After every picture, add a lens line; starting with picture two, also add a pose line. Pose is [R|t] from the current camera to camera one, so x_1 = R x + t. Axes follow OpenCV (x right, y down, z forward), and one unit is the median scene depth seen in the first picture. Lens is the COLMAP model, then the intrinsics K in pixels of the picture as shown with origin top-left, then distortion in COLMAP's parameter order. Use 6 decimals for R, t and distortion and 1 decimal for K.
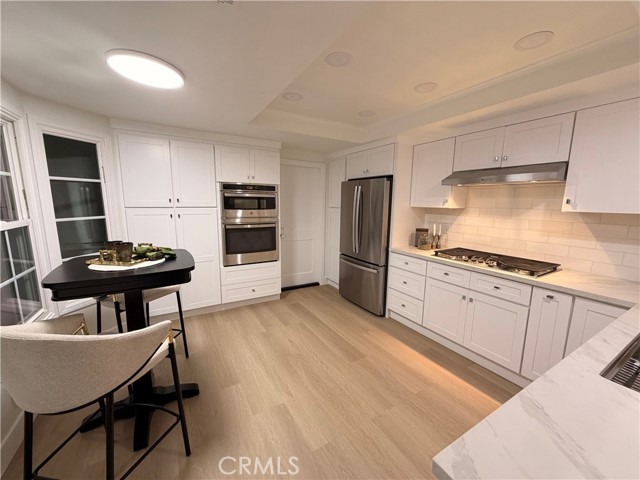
lens RADIAL K [[254.1, 0, 319.1], [0, 254.1, 239.8], [0, 0, 1]] dist [0.003120, 0.000643]
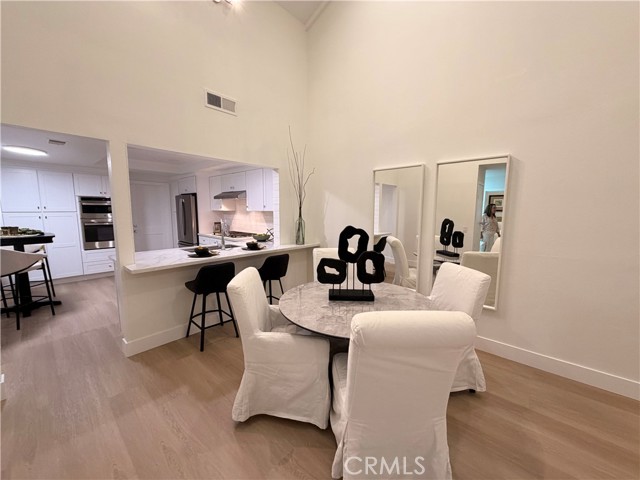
lens RADIAL K [[254.1, 0, 318.9], [0, 254.1, 240.4], [0, 0, 1]] dist [0.003120, 0.000643]
pose [[0.951716, -0.046373, 0.303457, 0.554391], [0.054255, 0.998372, -0.017589, 0.162337], [-0.302148, 0.033204, 0.952683, -0.981770]]
